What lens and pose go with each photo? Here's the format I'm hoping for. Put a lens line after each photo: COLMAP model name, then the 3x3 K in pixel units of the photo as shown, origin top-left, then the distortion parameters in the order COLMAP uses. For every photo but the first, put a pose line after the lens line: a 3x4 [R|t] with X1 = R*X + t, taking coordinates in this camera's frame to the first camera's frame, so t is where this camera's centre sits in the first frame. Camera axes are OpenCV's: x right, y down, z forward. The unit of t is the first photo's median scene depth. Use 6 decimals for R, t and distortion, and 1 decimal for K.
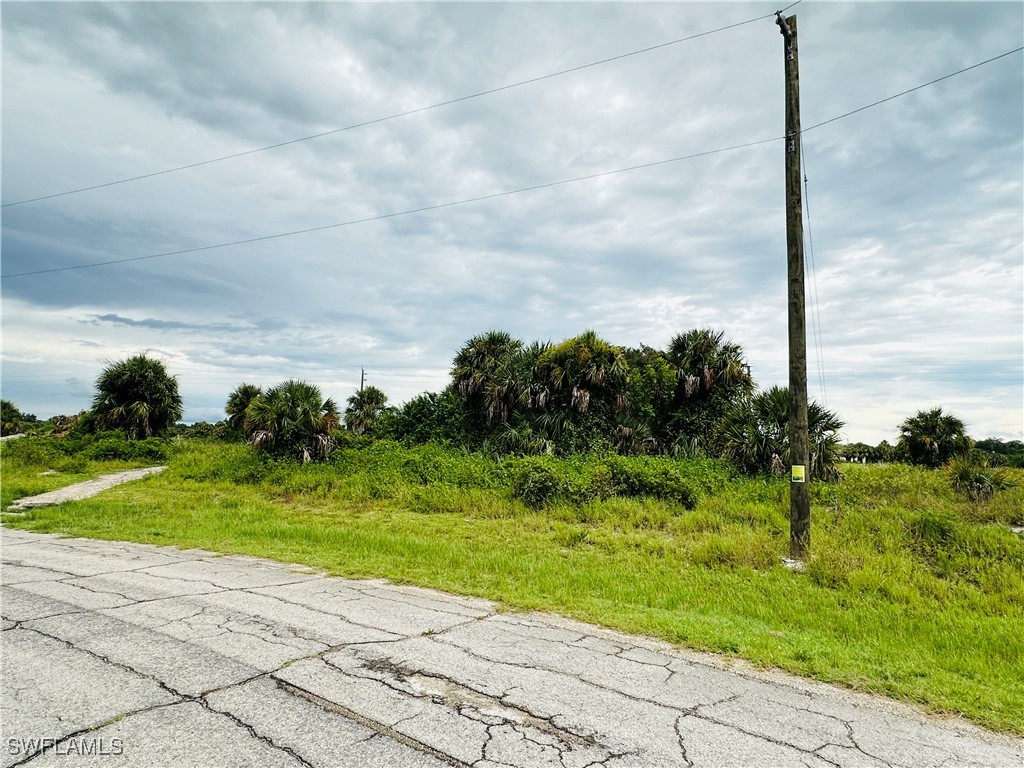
lens RADIAL K [[621.0, 0, 512.0], [0, 621.0, 384.0], [0, 0, 1]] dist [0.003249, 0.000270]
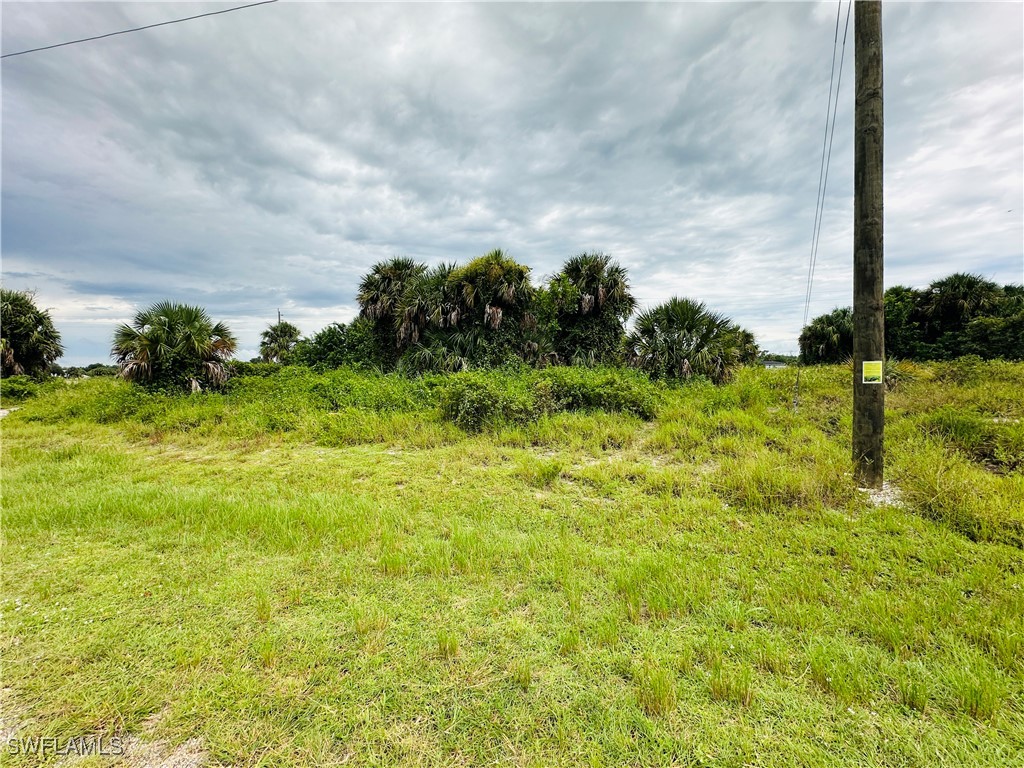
lens RADIAL K [[427.8, 0, 515.2], [0, 427.8, 391.7], [0, 0, 1]] dist [-0.000598, 0.000303]
pose [[0.968663, -0.059620, 0.241118, -0.030223], [0.021840, 0.987449, 0.156419, 0.036191], [-0.247418, -0.146251, 0.957807, 0.283746]]
